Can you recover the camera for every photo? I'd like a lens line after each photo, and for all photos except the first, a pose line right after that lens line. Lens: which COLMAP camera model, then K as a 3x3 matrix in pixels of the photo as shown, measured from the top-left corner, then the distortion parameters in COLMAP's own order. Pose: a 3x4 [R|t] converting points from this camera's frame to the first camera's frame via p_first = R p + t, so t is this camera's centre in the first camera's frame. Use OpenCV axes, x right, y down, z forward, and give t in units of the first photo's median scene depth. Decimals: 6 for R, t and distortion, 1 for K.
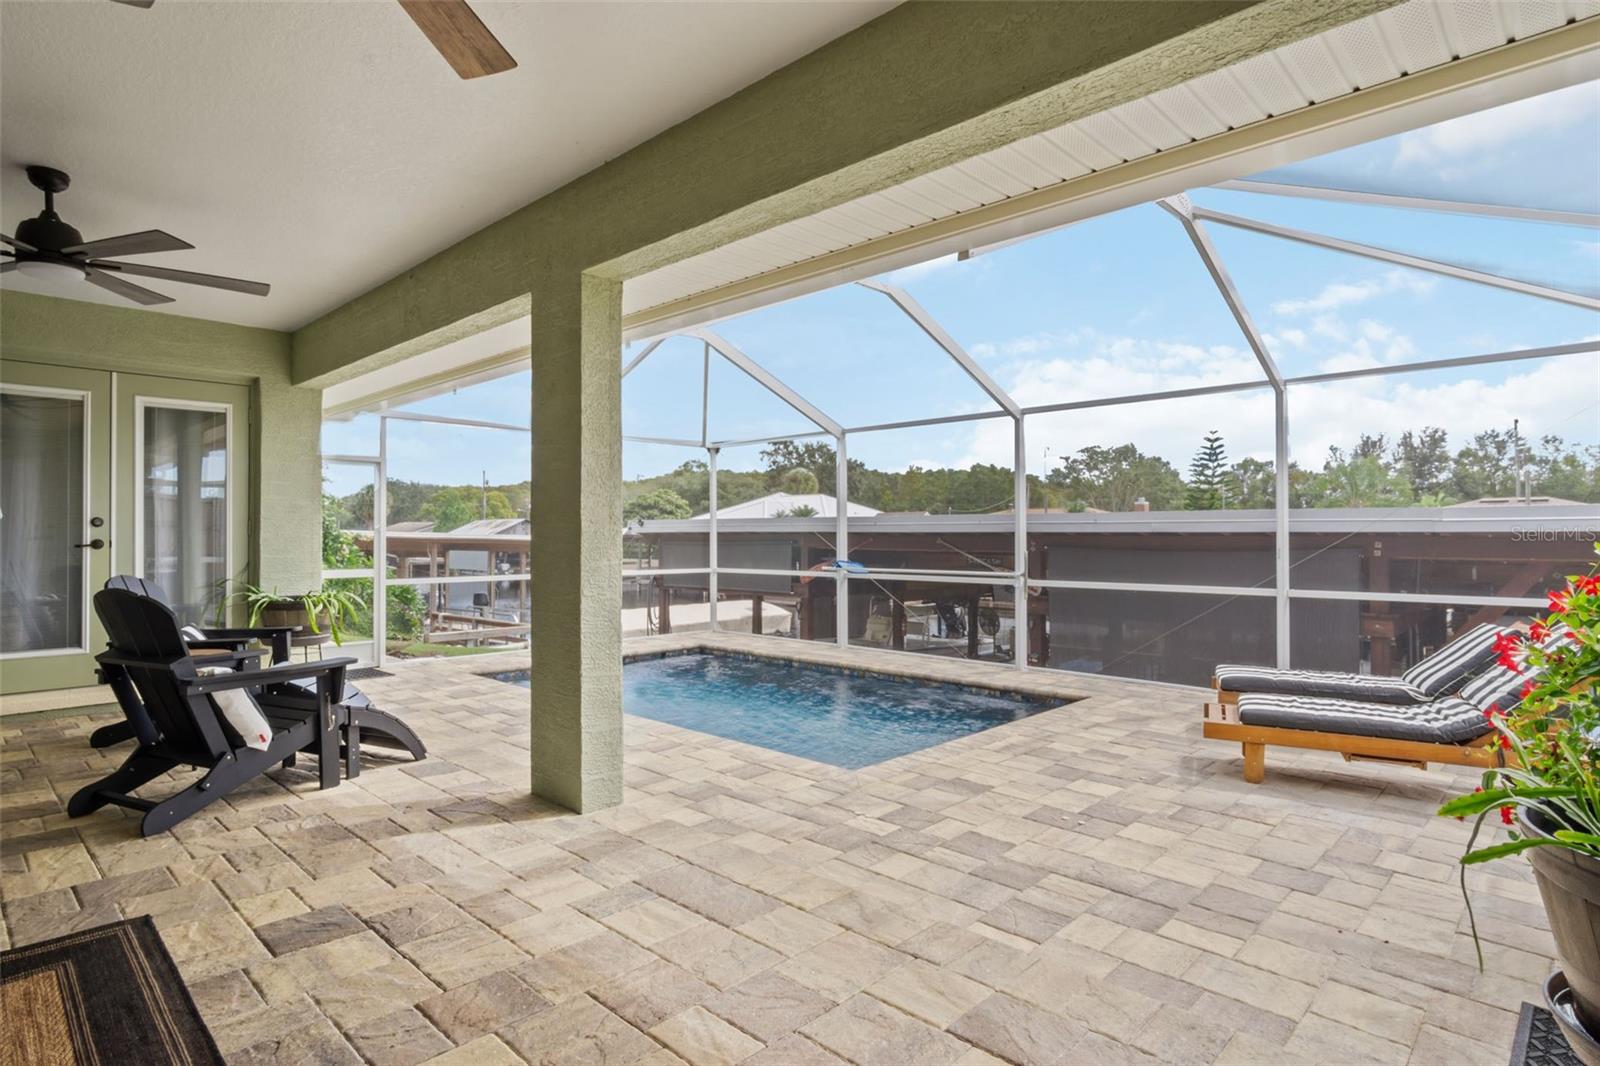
lens RADIAL K [[854.4, 0, 779.1], [0, 854.4, 515.7], [0, 0, 1]] dist [-0.021273, 0.014252]
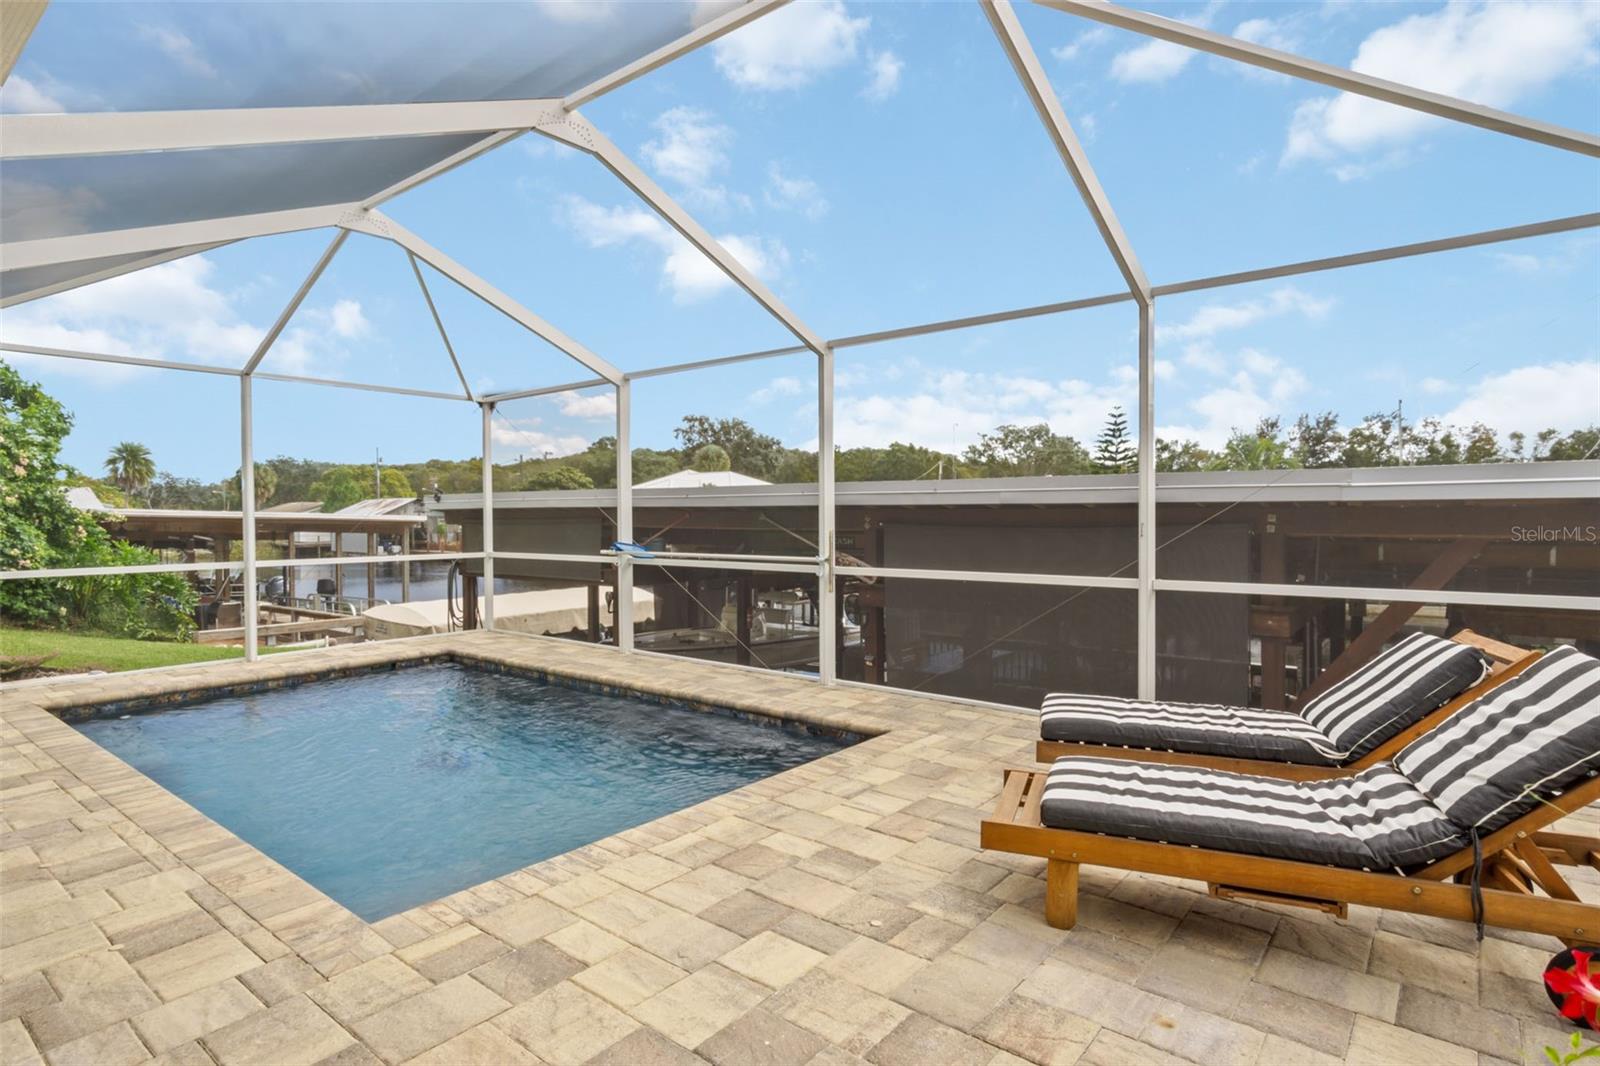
lens RADIAL K [[854.4, 0, 779.1], [0, 854.4, 515.7], [0, 0, 1]] dist [-0.021273, 0.014252]
pose [[0.996224, -0.004507, 0.086698, 0.140731], [0.002409, 0.999702, 0.024288, 0.008836], [-0.086781, -0.023987, 0.995939, 0.197140]]
